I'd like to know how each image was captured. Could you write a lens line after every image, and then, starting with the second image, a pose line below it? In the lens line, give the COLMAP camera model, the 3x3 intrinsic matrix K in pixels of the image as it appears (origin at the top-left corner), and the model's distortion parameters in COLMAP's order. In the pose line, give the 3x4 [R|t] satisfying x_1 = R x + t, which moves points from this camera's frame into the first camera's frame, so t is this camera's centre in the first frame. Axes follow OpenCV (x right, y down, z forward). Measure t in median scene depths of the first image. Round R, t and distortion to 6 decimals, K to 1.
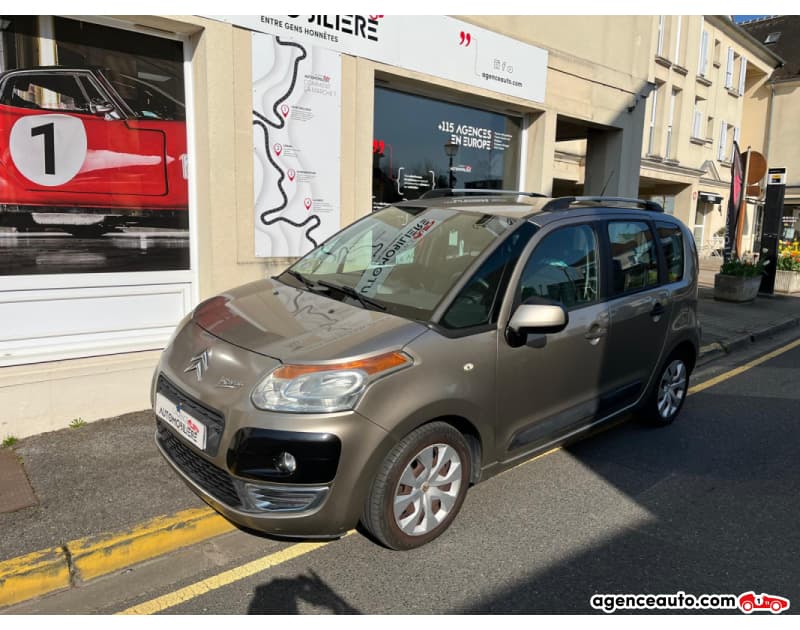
lens RADIAL K [[622.6, 0, 404.4], [0, 622.6, 320.3], [0, 0, 1]] dist [0.036037, -0.061169]
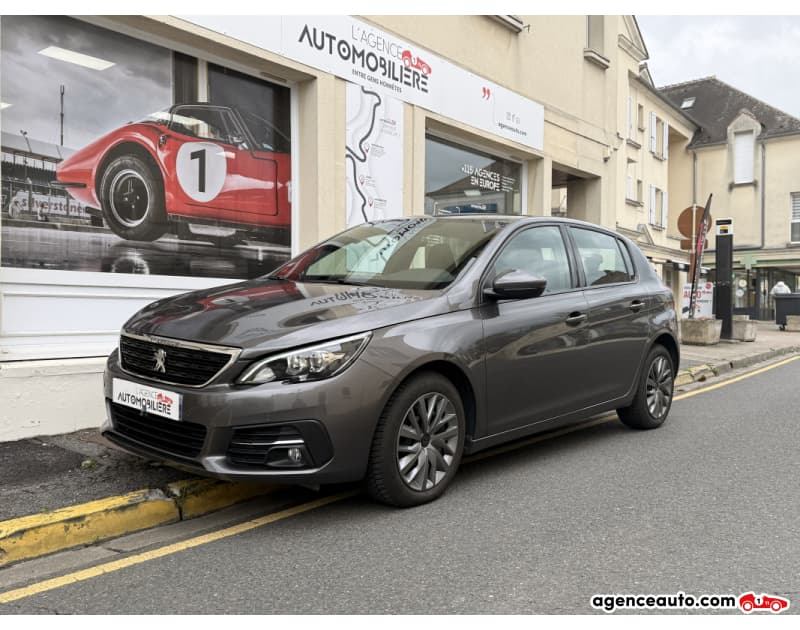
lens RADIAL K [[767.1, 0, 397.9], [0, 767.1, 322.5], [0, 0, 1]] dist [0.040509, 0.000000]
pose [[0.985913, -0.023288, 0.165628, -0.378641], [0.046549, 0.989340, -0.137981, 0.188537], [-0.160649, 0.143747, 0.976488, -0.361149]]
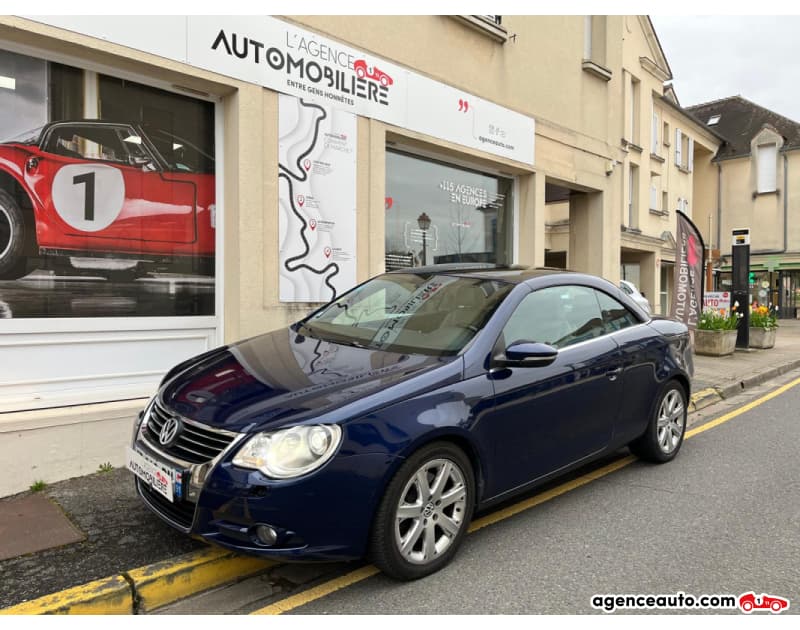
lens RADIAL K [[622.6, 0, 398.0], [0, 622.6, 309.7], [0, 0, 1]] dist [0.036037, -0.061169]
pose [[0.998578, -0.021738, 0.048680, -0.094406], [0.028517, 0.989281, -0.143215, 0.062393], [-0.045045, 0.144399, 0.988494, -0.016039]]
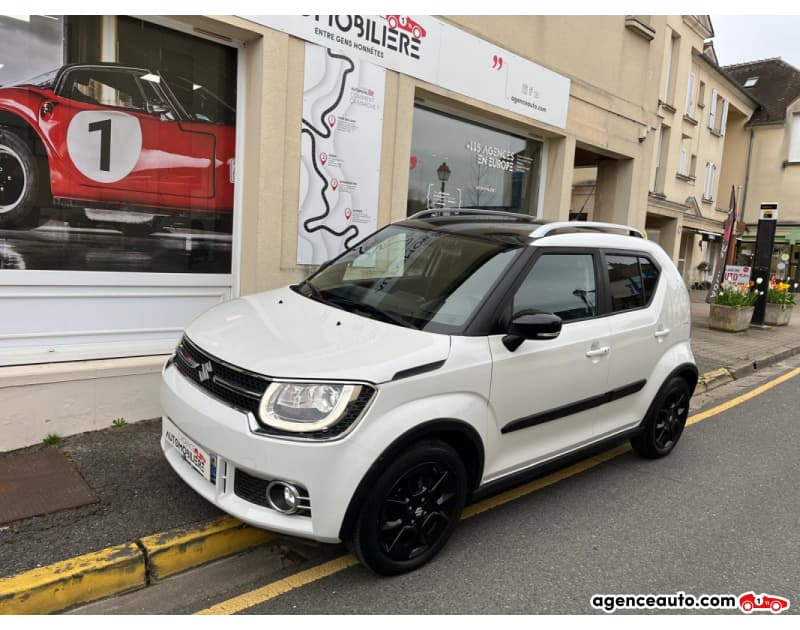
lens RADIAL K [[622.6, 0, 404.2], [0, 622.6, 320.0], [0, 0, 1]] dist [0.036037, -0.061169]
pose [[0.998530, 0.033517, 0.042587, -0.106143], [-0.031743, 0.998627, -0.041681, 0.025059], [-0.043925, 0.040268, 0.998223, -0.002690]]
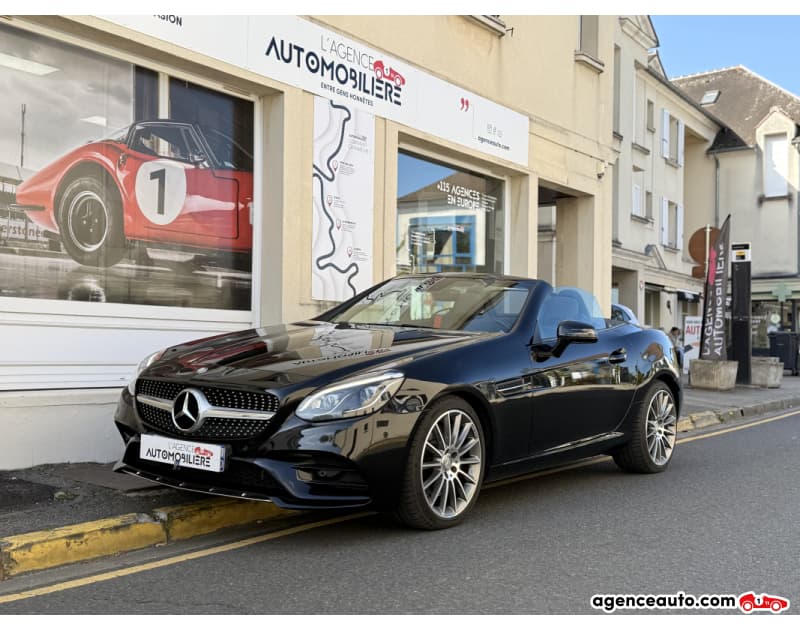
lens RADIAL K [[1006.6, 0, 402.8], [0, 1006.6, 314.8], [0, 0, 1]] dist [0.080074, 0.000000]
pose [[0.975296, -0.003092, 0.220881, -0.459789], [0.044655, 0.982019, -0.183424, 0.236675], [-0.216342, 0.188757, 0.957897, -0.628271]]
